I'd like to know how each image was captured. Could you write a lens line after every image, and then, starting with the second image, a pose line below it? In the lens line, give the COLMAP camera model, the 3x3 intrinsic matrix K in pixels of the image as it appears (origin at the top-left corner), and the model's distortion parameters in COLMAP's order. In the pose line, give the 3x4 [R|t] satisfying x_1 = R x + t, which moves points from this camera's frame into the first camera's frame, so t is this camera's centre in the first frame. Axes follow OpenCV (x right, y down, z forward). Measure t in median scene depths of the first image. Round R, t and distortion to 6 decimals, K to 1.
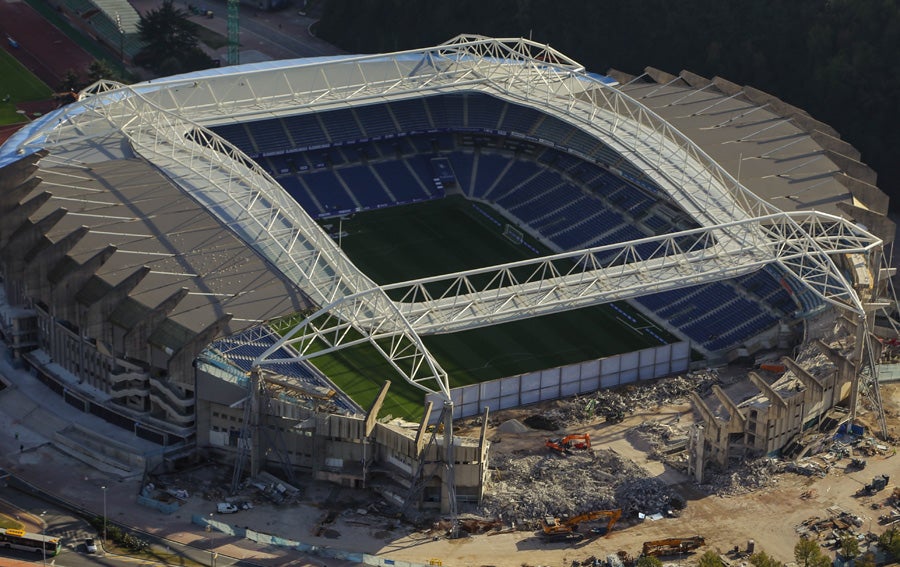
lens RADIAL K [[3921.2, 0, 451.7], [0, 3921.2, 283.6], [0, 0, 1]] dist [1.412573, 0.083850]
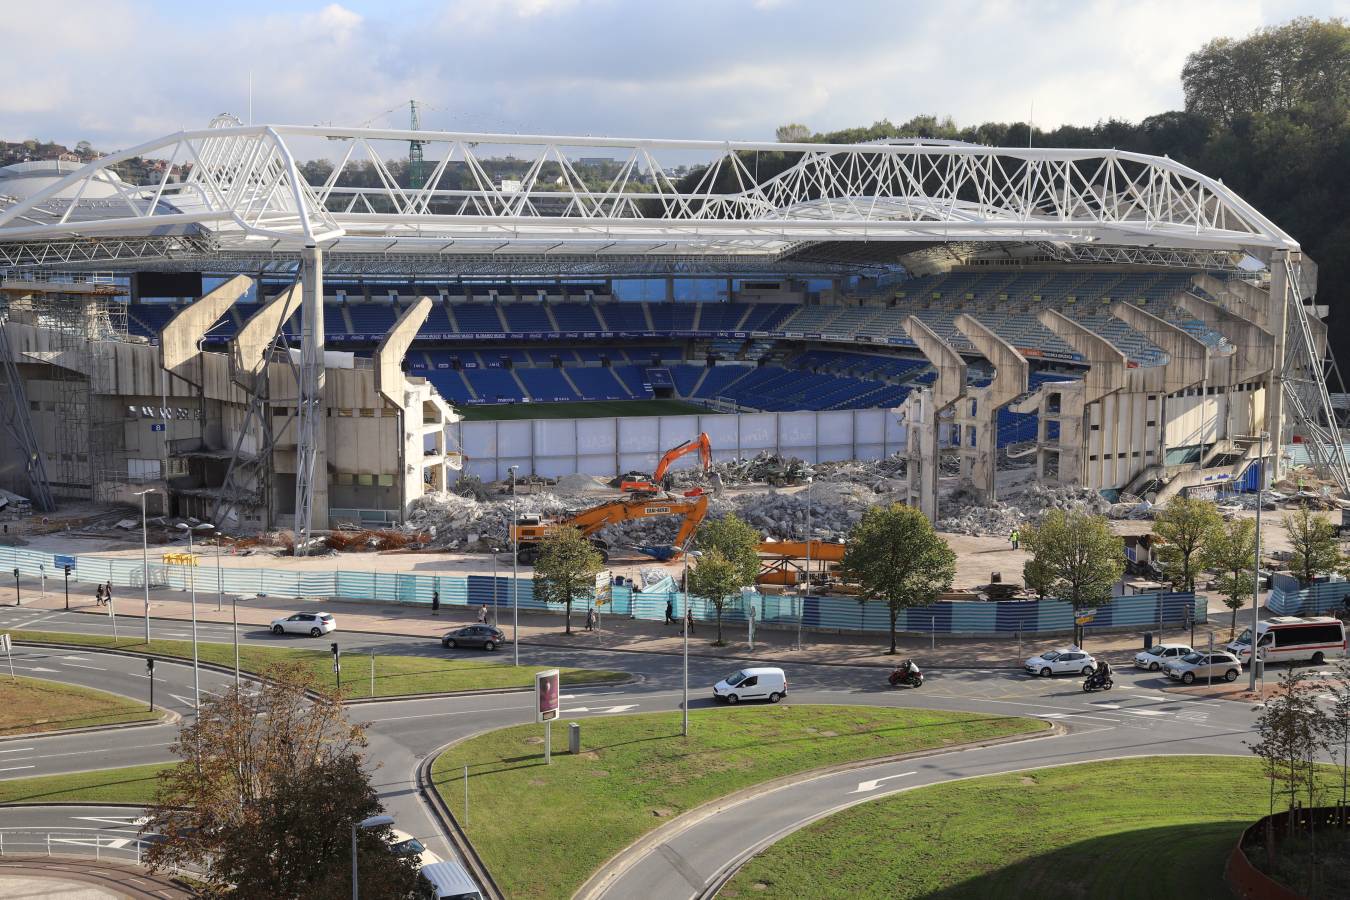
lens RADIAL K [[1733.0, 0, 677.8], [0, 1733.0, 455.9], [0, 0, 1]] dist [0.132011, 0.123565]
pose [[0.984202, -0.011249, -0.176691, 0.060558], [-0.048043, 0.943567, -0.327679, 0.094814], [0.170406, 0.330991, 0.928120, 0.706702]]
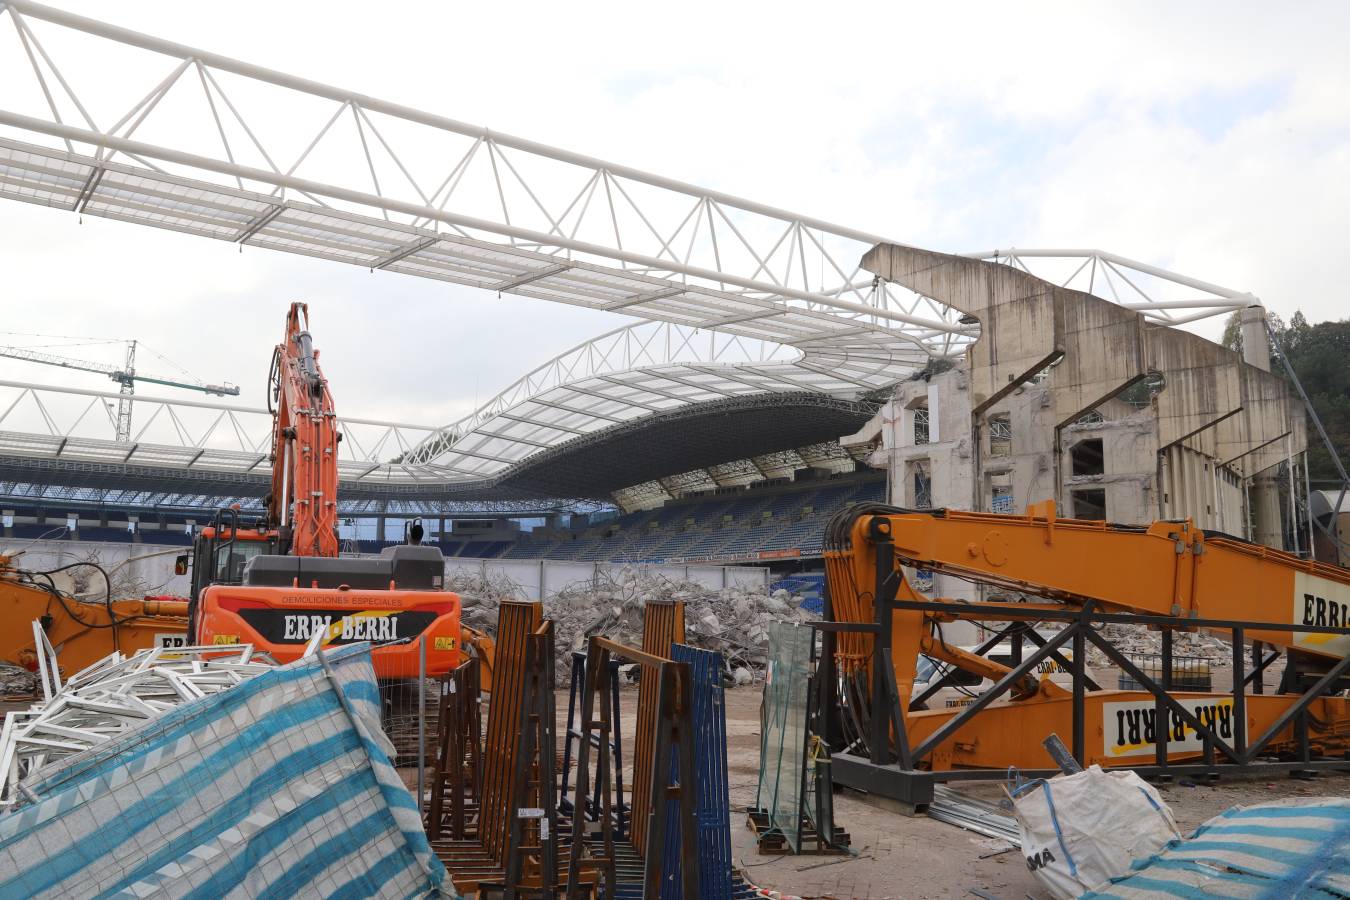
lens RADIAL K [[1094.3, 0, 677.6], [0, 1094.3, 452.3], [0, 0, 1]] dist [-0.036572, 0.012839]
pose [[0.996092, -0.015232, 0.086995, 0.037815], [0.061531, 0.826302, -0.559856, 0.062504], [-0.063356, 0.563022, 0.824010, 0.827690]]
